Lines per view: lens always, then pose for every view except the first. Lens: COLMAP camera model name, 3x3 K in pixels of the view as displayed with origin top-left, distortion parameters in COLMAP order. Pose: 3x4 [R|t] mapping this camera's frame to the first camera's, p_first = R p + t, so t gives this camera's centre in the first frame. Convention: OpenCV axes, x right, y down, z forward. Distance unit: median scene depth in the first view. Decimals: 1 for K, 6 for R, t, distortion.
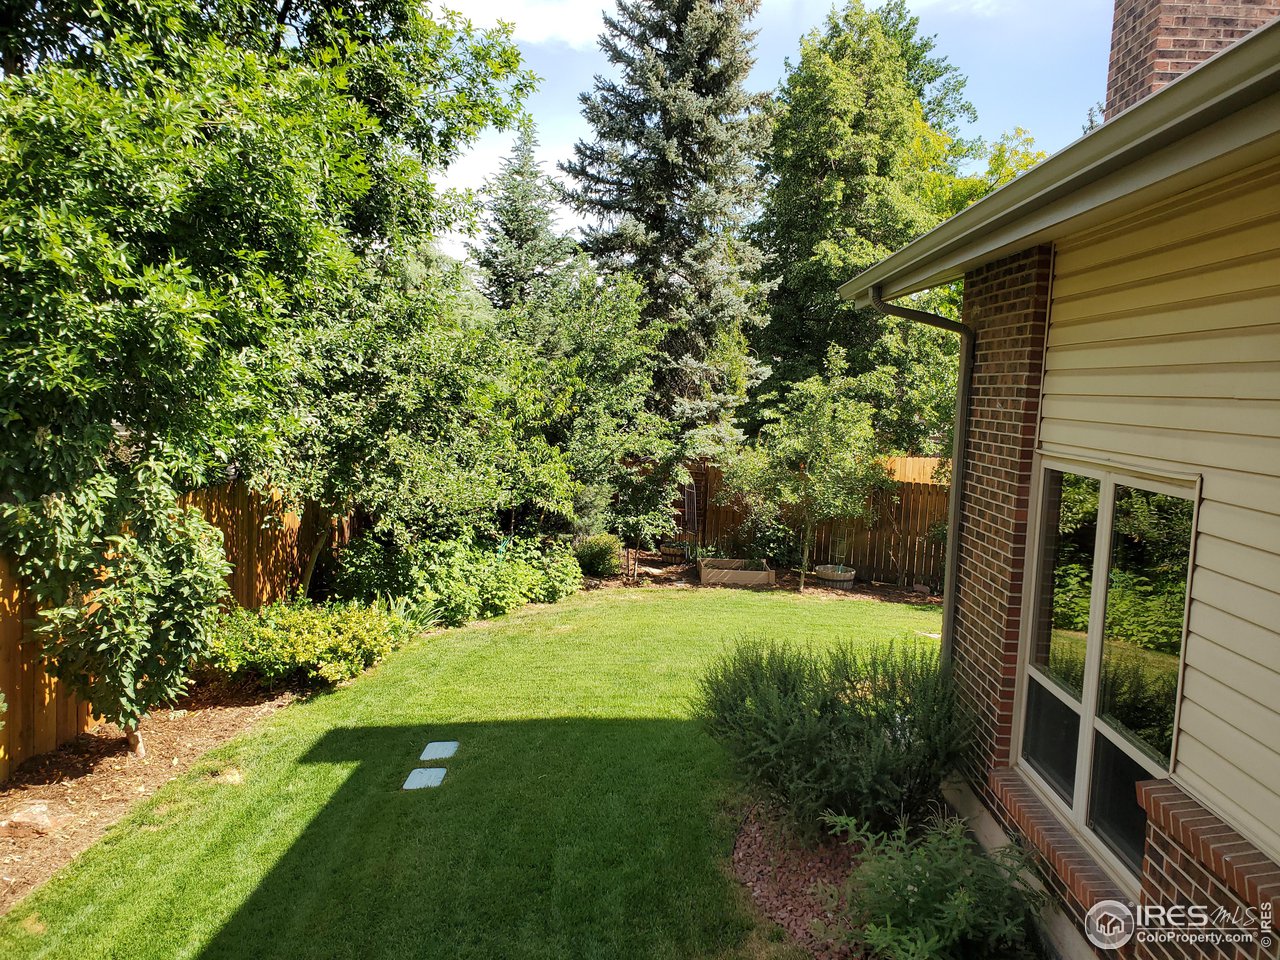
lens RADIAL K [[1047.4, 0, 666.1], [0, 1047.4, 484.8], [0, 0, 1]] dist [0.060400, -0.065967]
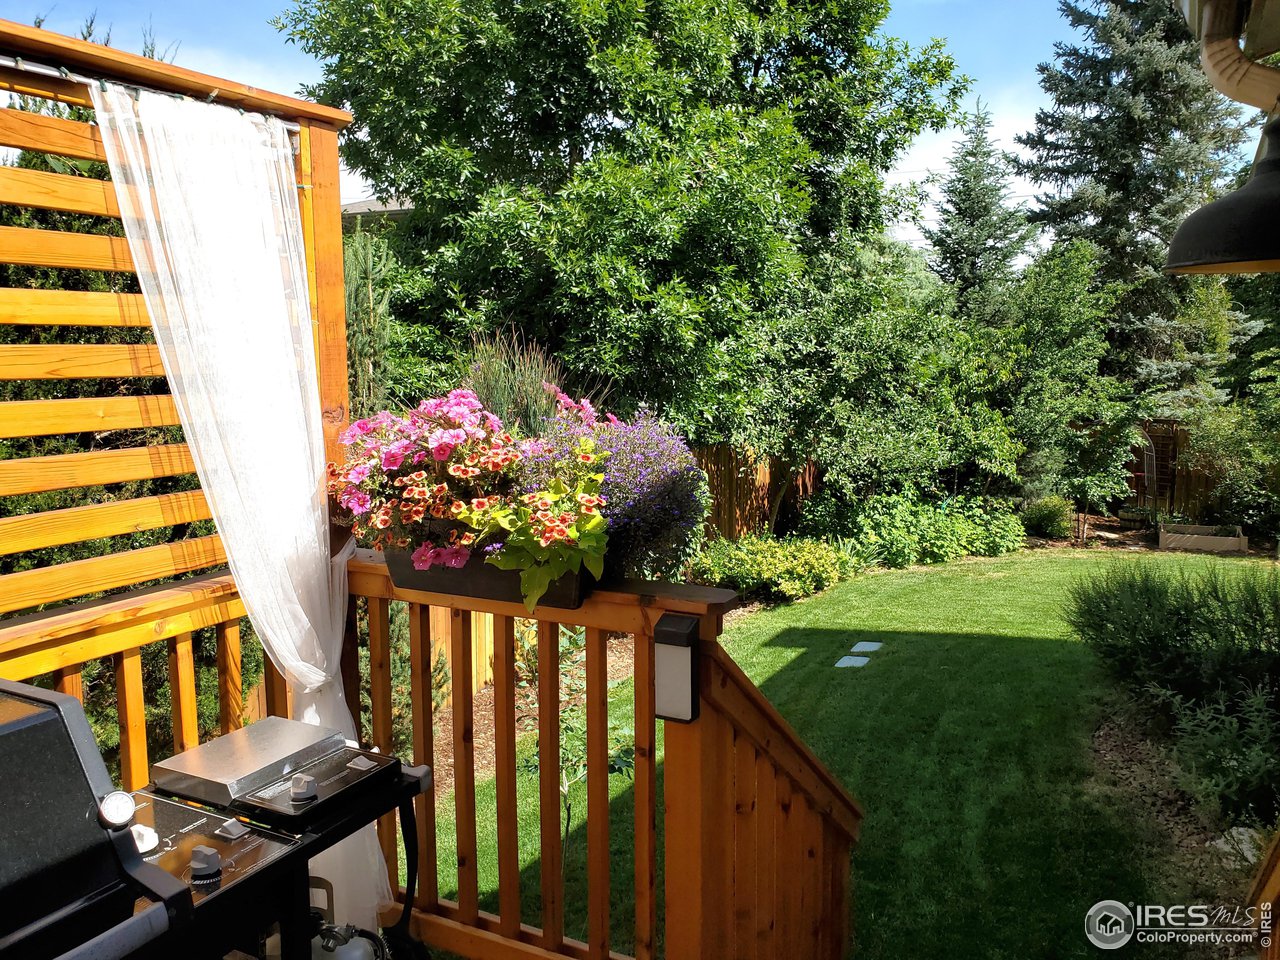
lens RADIAL K [[1047.4, 0, 642.6], [0, 1047.4, 487.6], [0, 0, 1]] dist [0.060400, -0.065967]
pose [[0.891524, 0.004690, -0.452950, 0.082627], [0.005773, 0.999748, 0.021715, 0.022502], [0.452937, -0.021974, 0.891272, -0.171798]]
